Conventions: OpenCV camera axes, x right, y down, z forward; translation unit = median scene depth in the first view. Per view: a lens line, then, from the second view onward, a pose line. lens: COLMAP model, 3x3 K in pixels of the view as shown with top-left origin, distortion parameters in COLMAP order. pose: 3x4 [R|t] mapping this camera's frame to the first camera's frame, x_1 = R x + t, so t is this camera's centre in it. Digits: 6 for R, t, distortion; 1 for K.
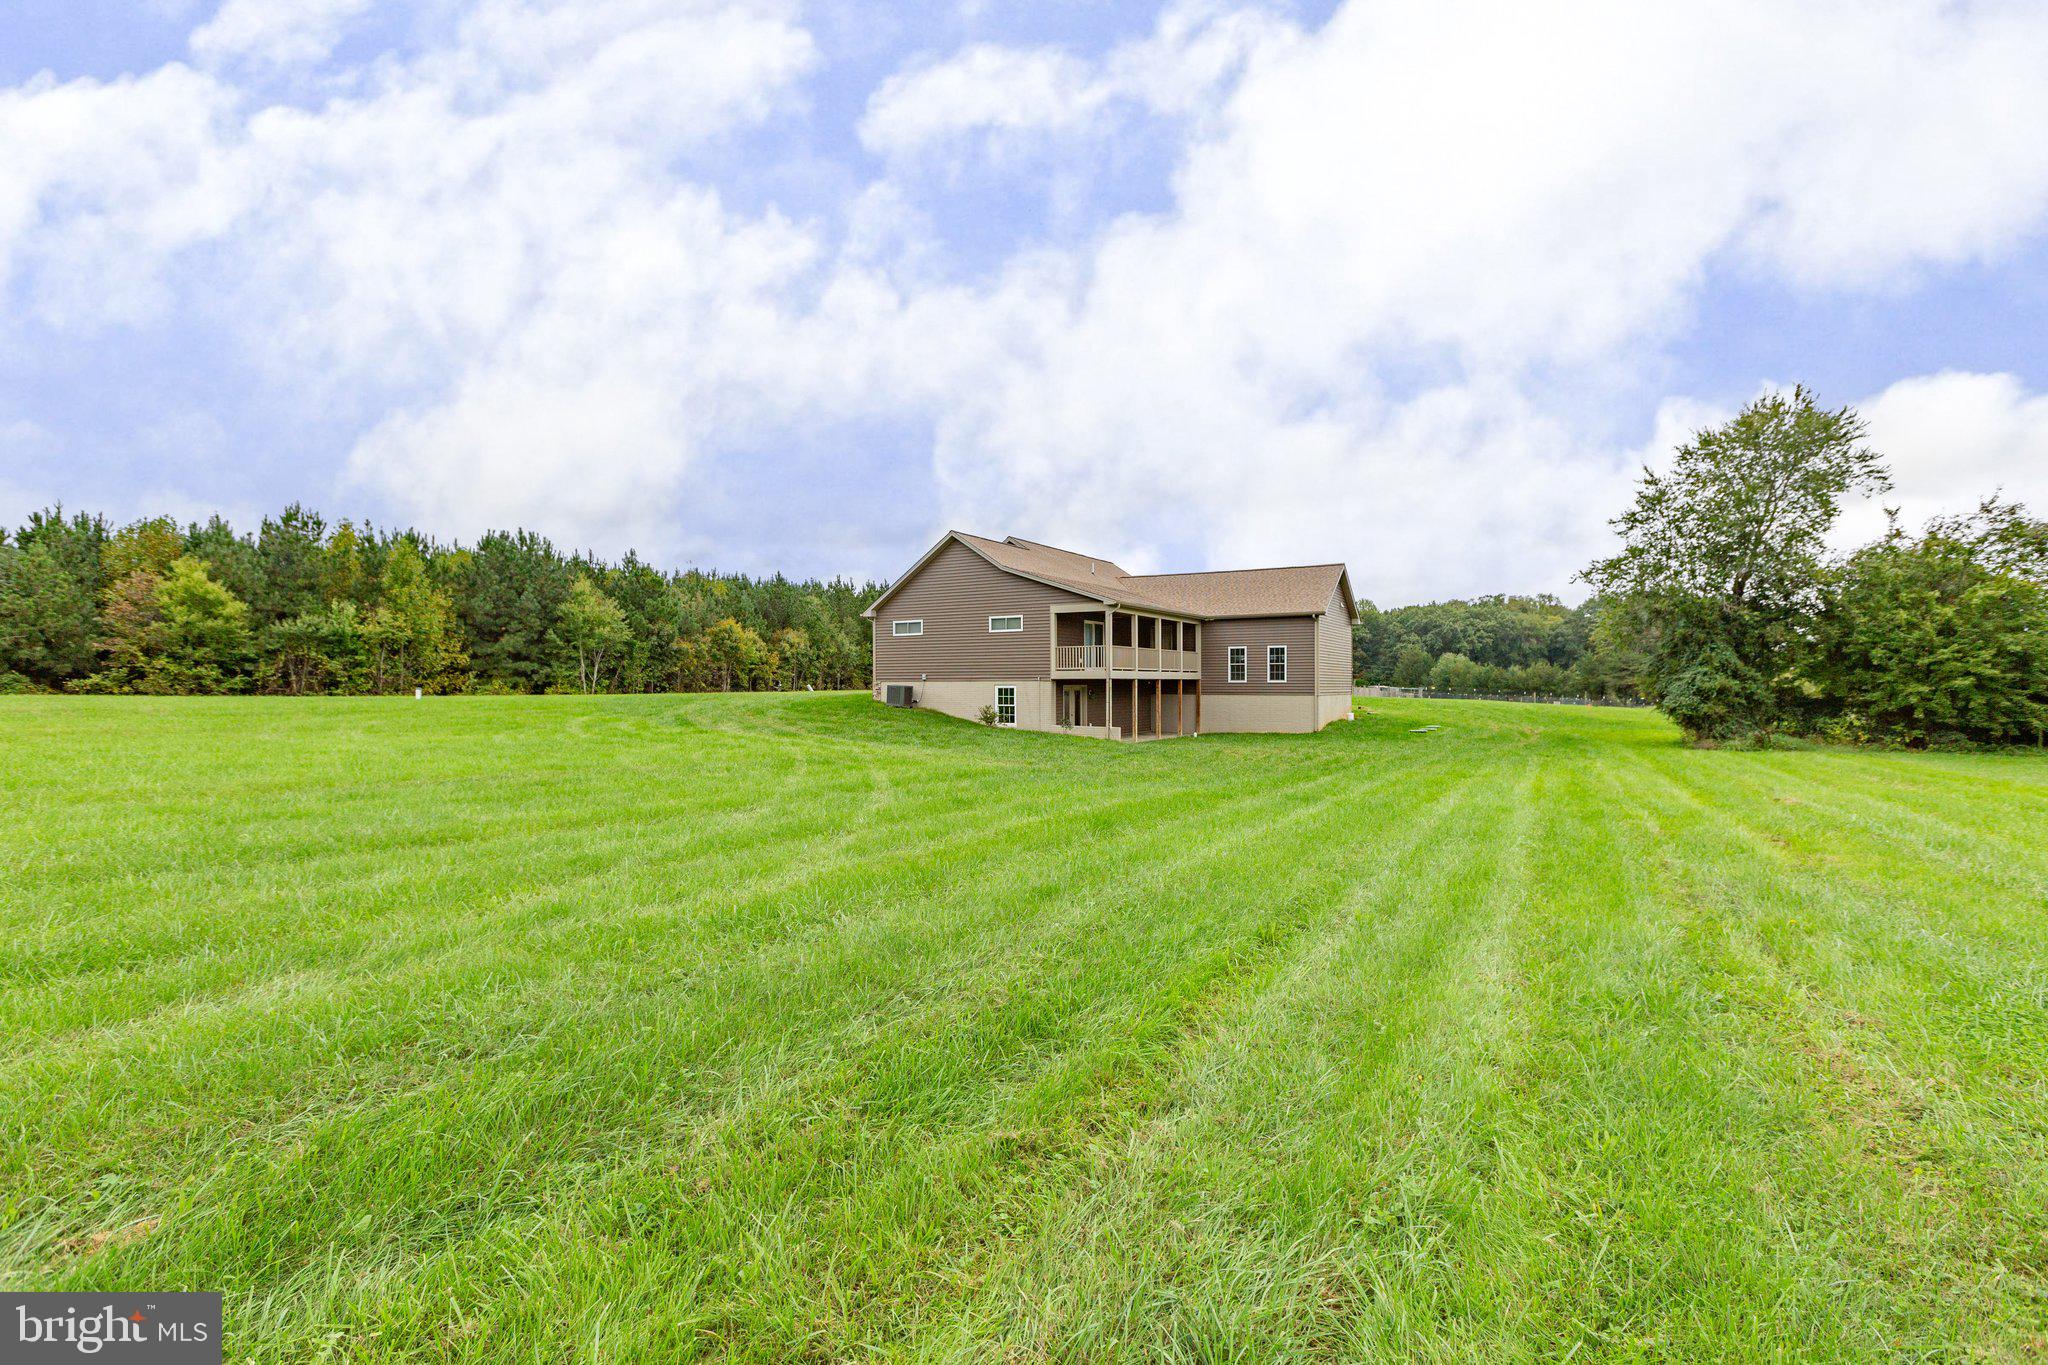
lens RADIAL K [[922.7, 0, 1022.3], [0, 922.7, 673.0], [0, 0, 1]] dist [0.001801, -0.000699]
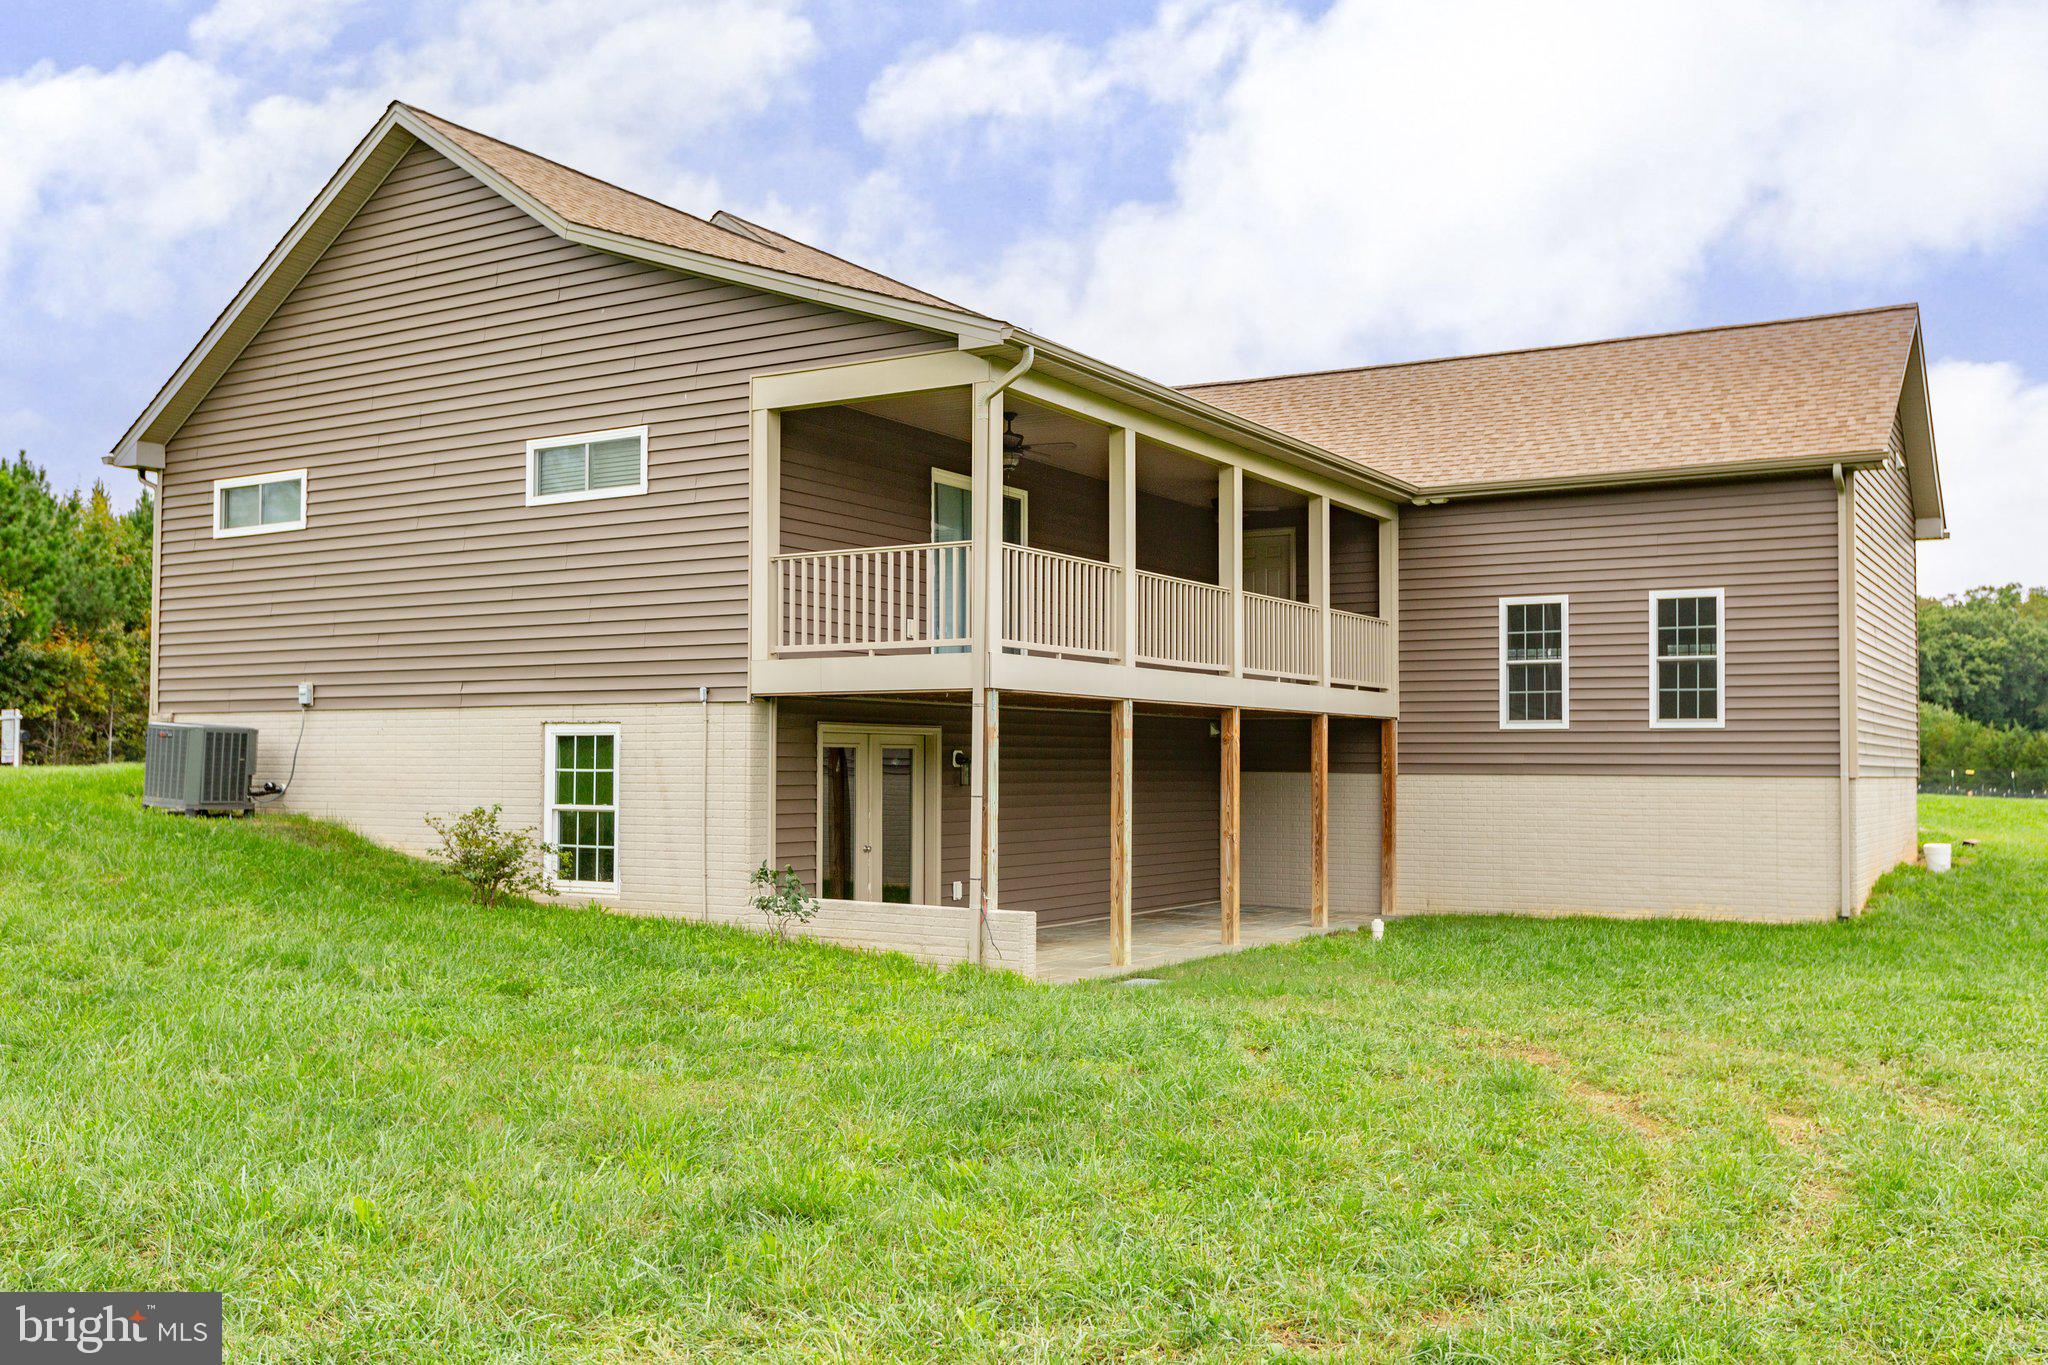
lens RADIAL K [[1768.9, 0, 1024.0], [0, 1768.9, 682.5], [0, 0, 1]] dist [0.008769, 0.000292]
pose [[0.999919, 0.005812, -0.011323, 0.094137], [-0.006214, 0.999338, -0.035845, 0.016953], [0.011107, 0.035912, 0.999293, 0.503596]]
